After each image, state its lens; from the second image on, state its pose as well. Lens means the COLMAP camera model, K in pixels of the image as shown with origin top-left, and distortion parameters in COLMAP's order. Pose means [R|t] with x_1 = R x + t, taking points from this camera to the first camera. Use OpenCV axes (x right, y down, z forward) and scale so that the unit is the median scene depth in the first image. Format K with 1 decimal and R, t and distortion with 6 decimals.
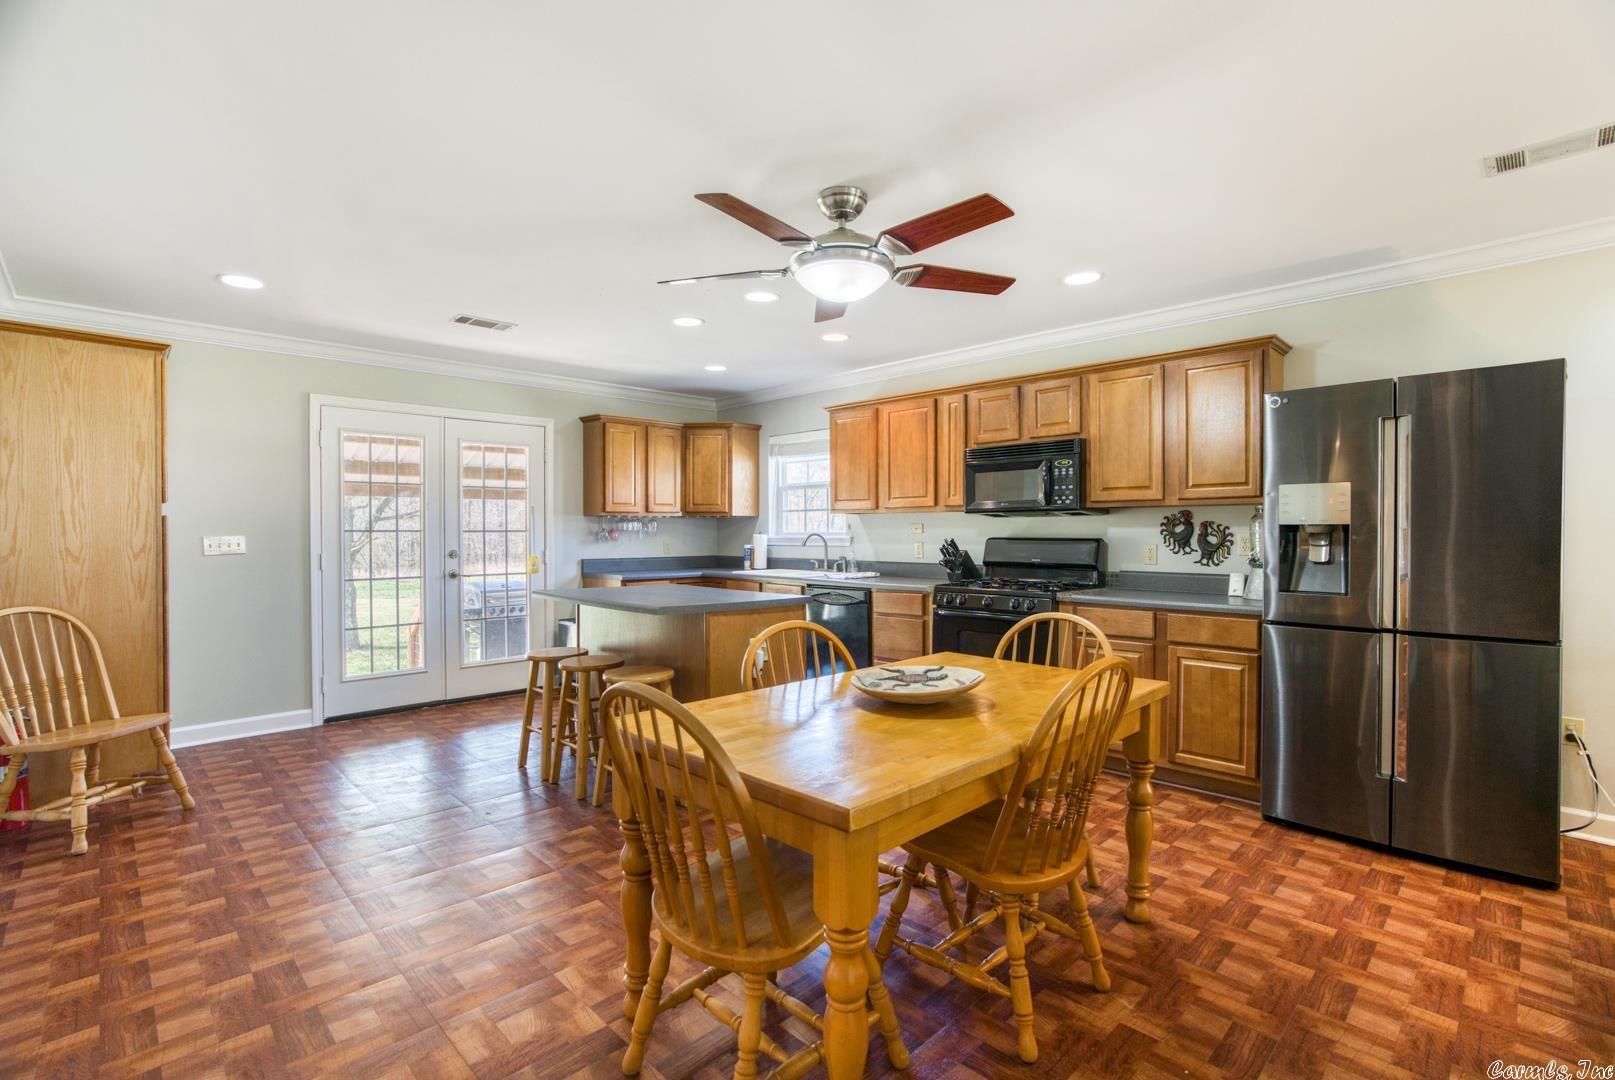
lens RADIAL K [[746.0, 0, 815.1], [0, 746.0, 535.1], [0, 0, 1]] dist [-0.002398, -0.000255]
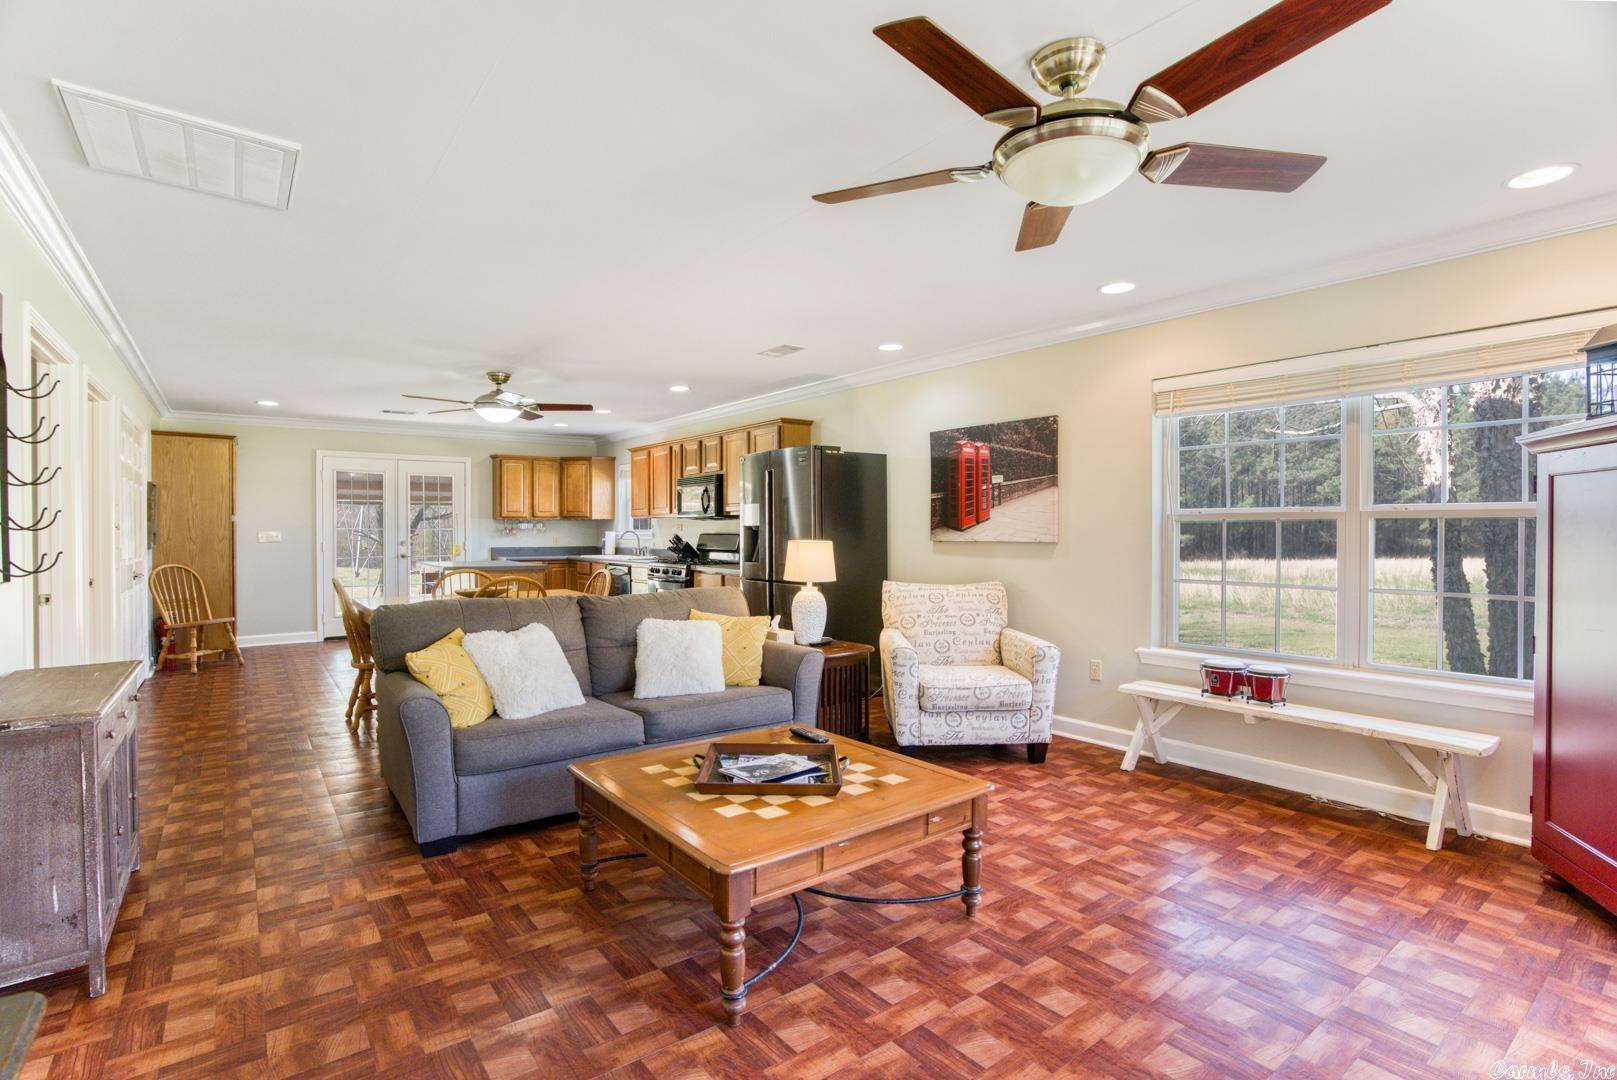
lens RADIAL K [[747.0, 0, 800.4], [0, 747.0, 543.4], [0, 0, 1]] dist [-0.002398, -0.000255]
pose [[0.991167, -0.000723, -0.132619, 0.516265], [0.002629, 0.999896, 0.014202, 0.004346], [0.132595, -0.014426, 0.991065, -0.450372]]
